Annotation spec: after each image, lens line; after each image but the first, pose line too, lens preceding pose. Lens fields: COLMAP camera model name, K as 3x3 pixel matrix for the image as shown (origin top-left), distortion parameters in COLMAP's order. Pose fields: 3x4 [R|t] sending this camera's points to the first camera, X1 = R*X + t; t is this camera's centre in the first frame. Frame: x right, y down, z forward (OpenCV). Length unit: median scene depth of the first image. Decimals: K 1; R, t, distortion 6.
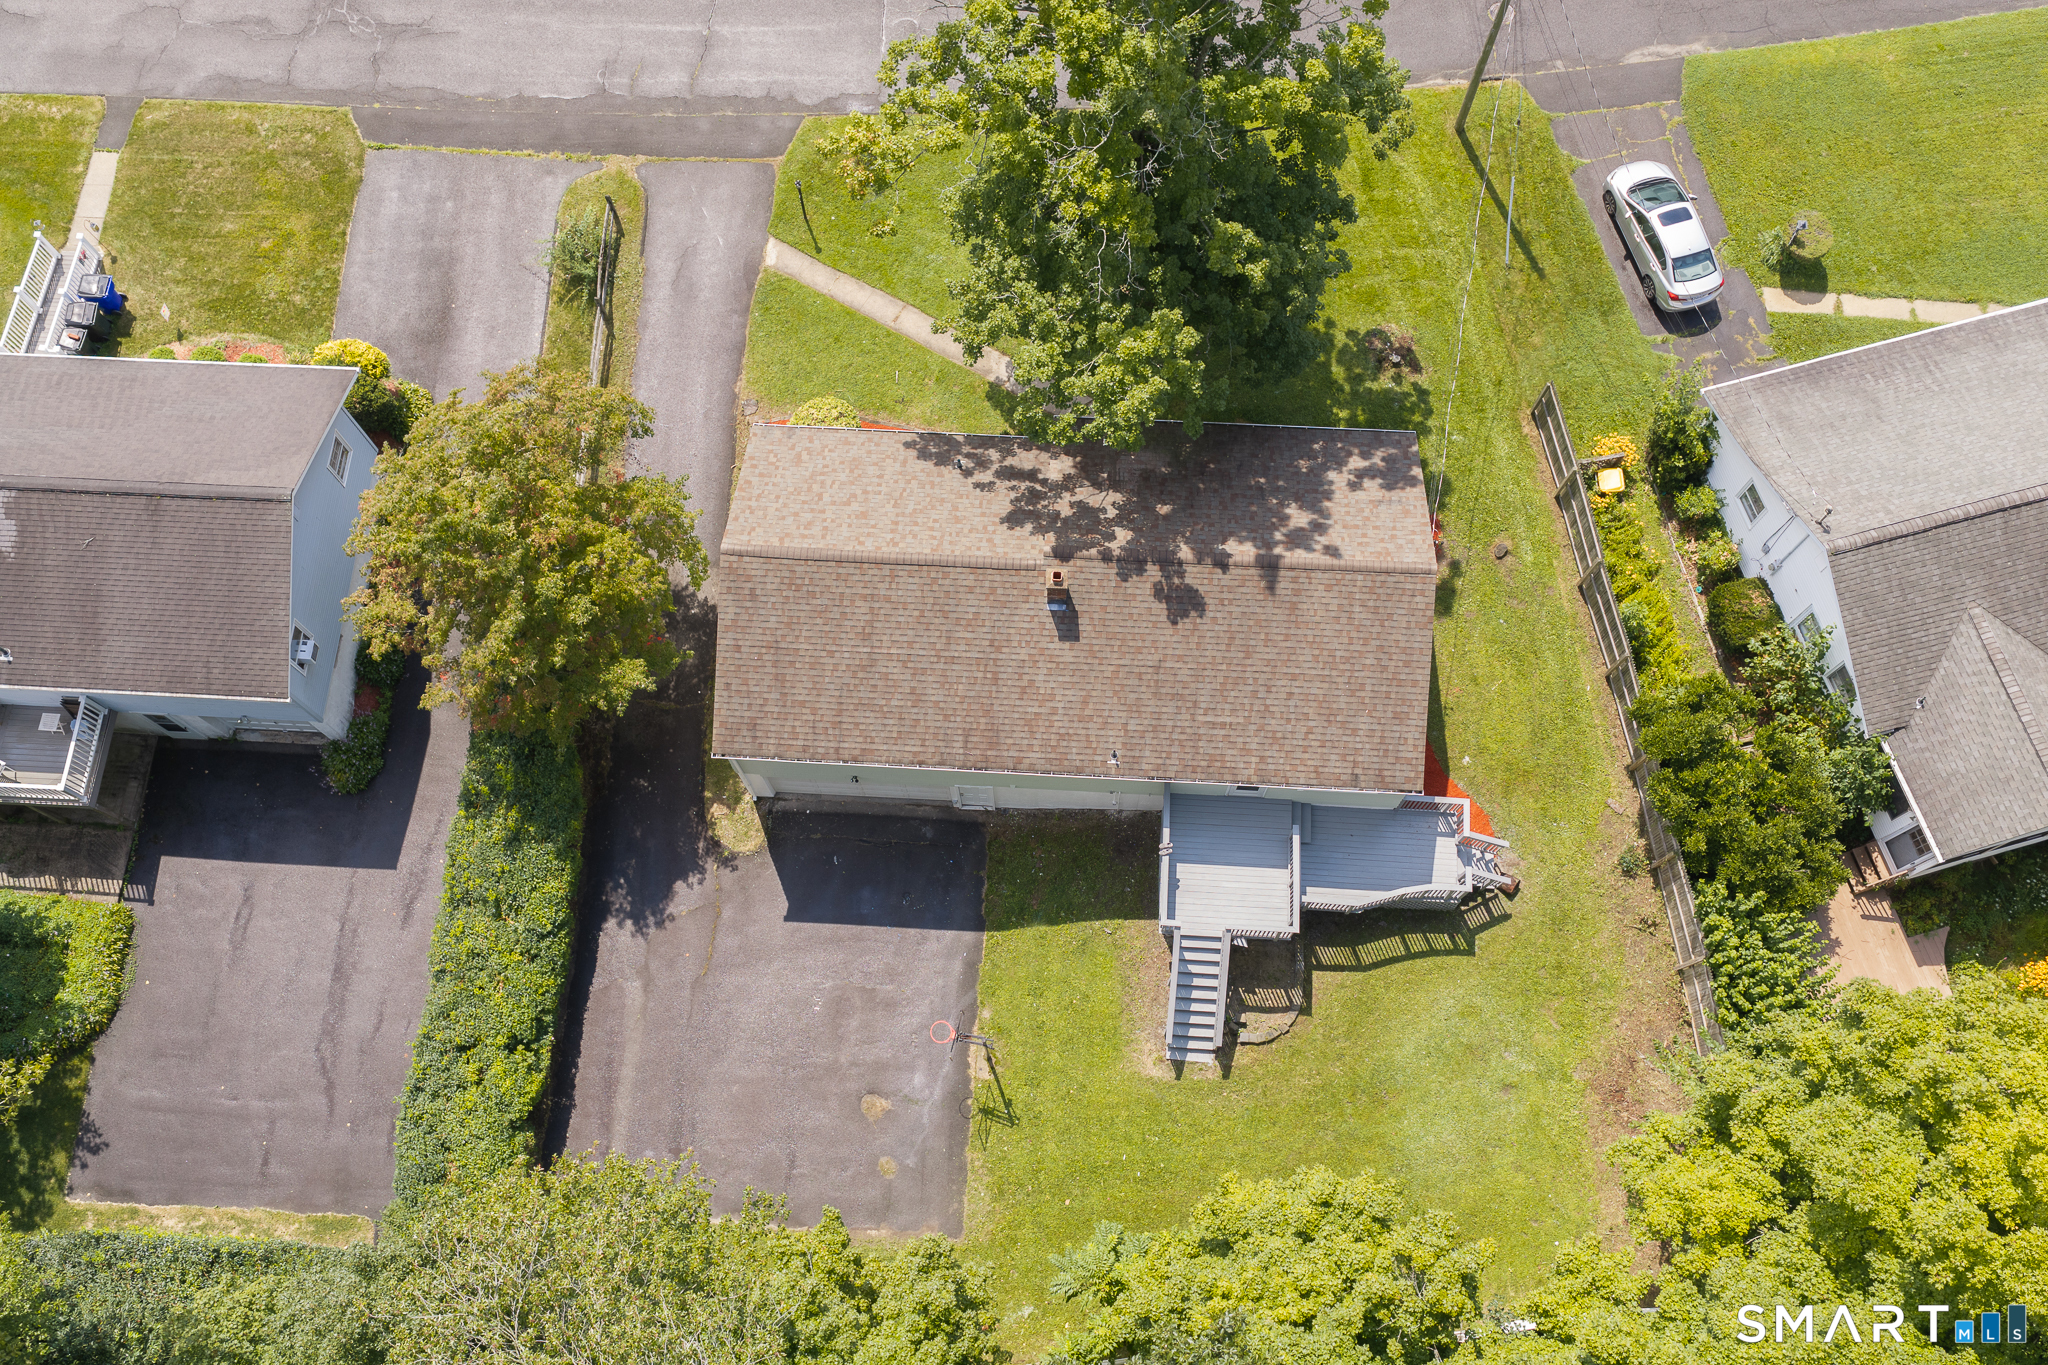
lens RADIAL K [[1685.8, 0, 1025.4], [0, 1685.8, 683.8], [0, 0, 1]] dist [0.002552, -0.007516]
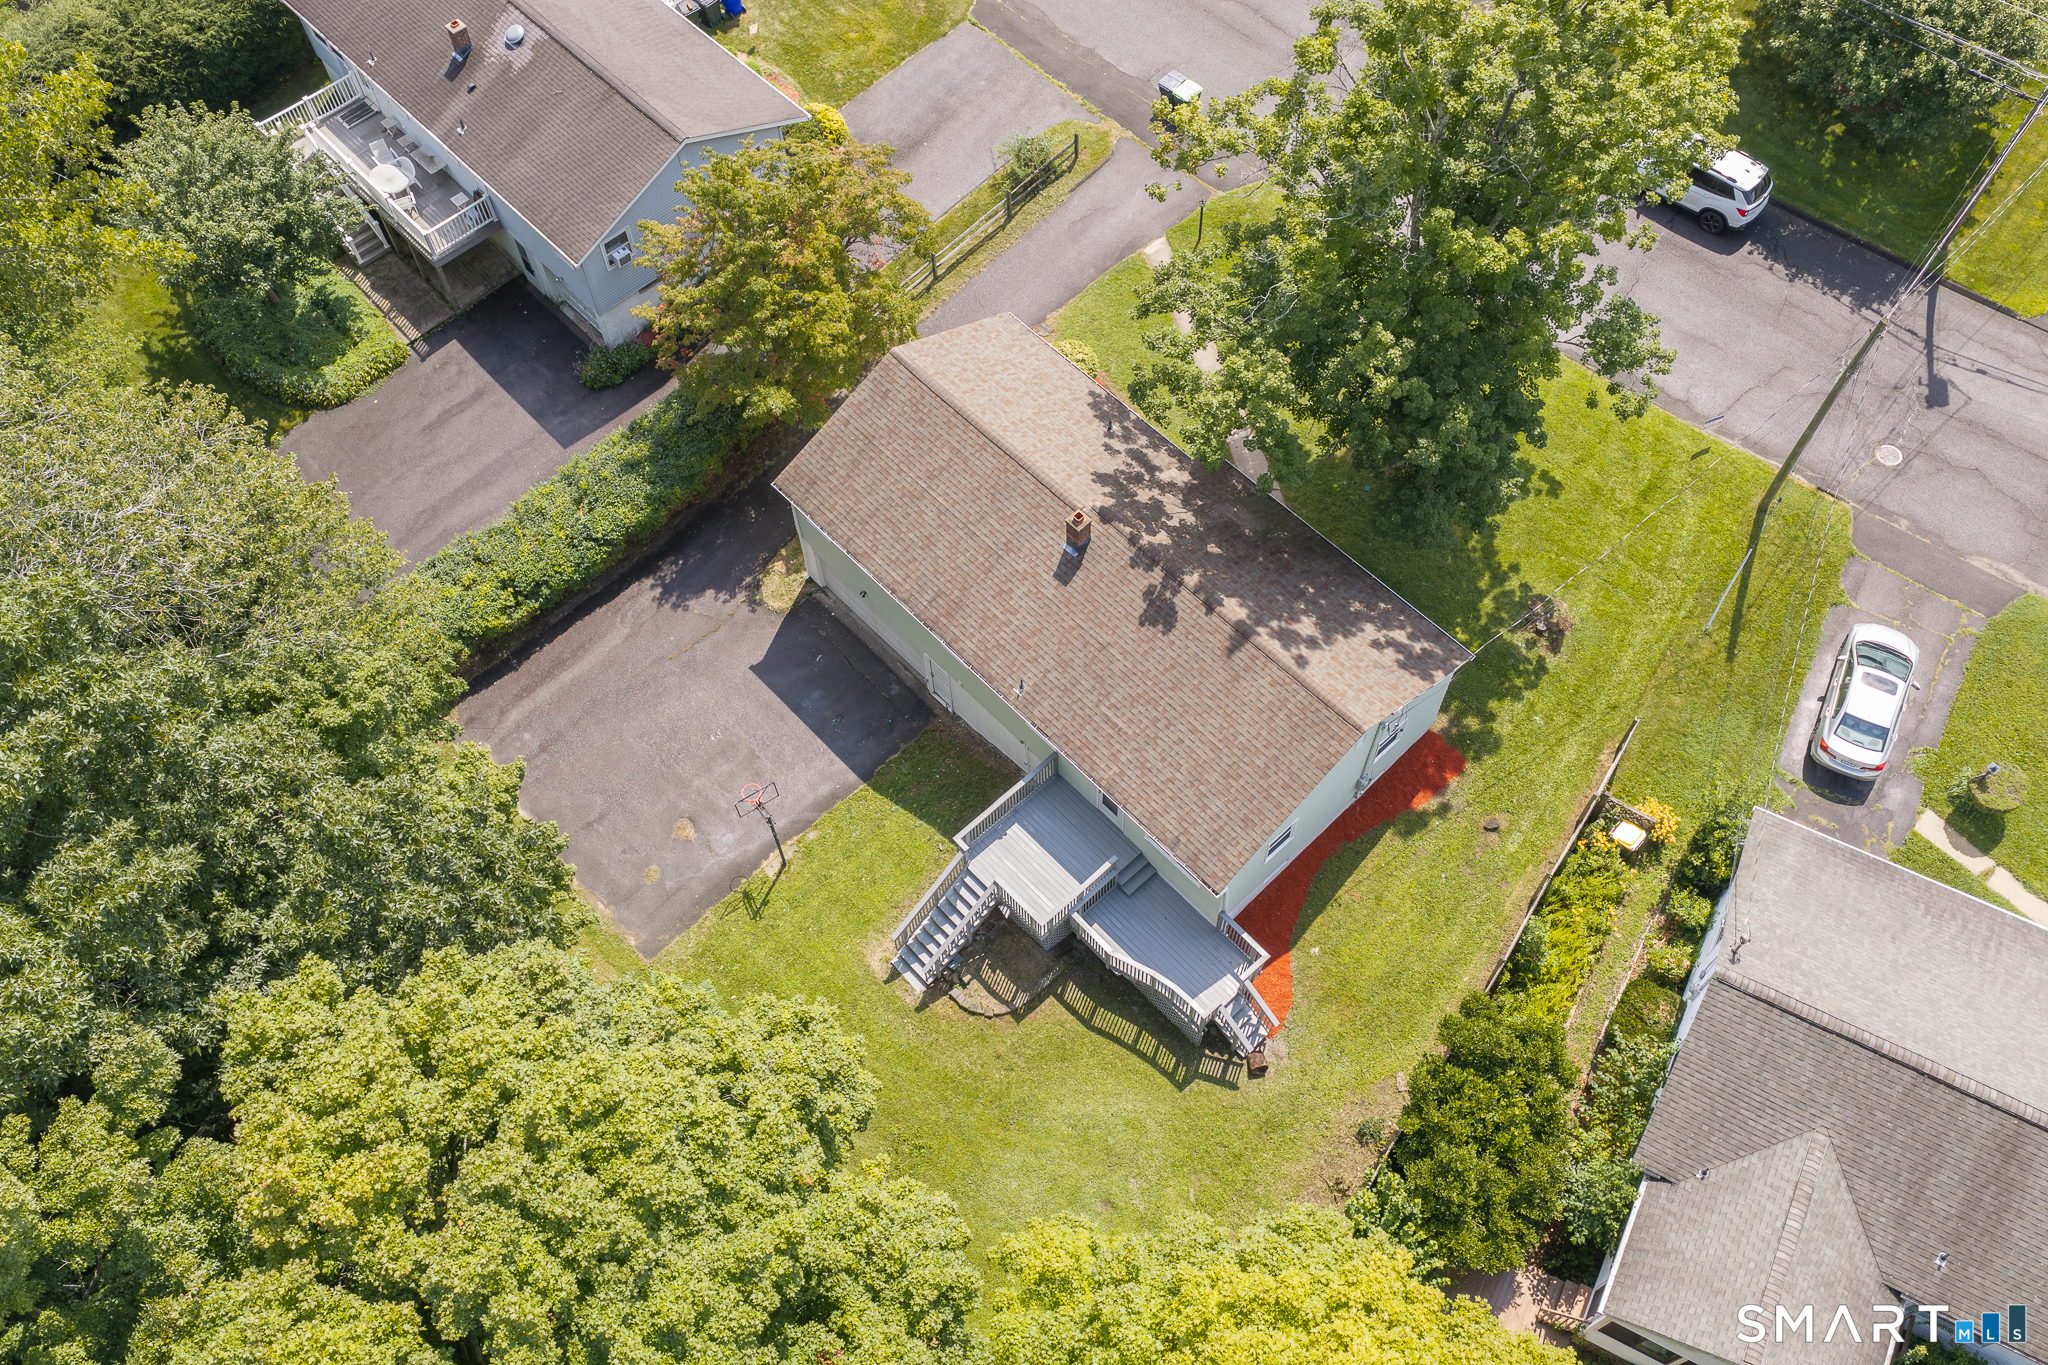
lens RADIAL K [[1685.8, 0, 1025.4], [0, 1685.8, 683.8], [0, 0, 1]] dist [0.002552, -0.007516]
pose [[0.724871, 0.595810, -0.345794, 0.399983], [-0.645119, 0.763167, -0.037380, 0.075028], [0.241627, 0.250174, 0.937566, -0.005567]]
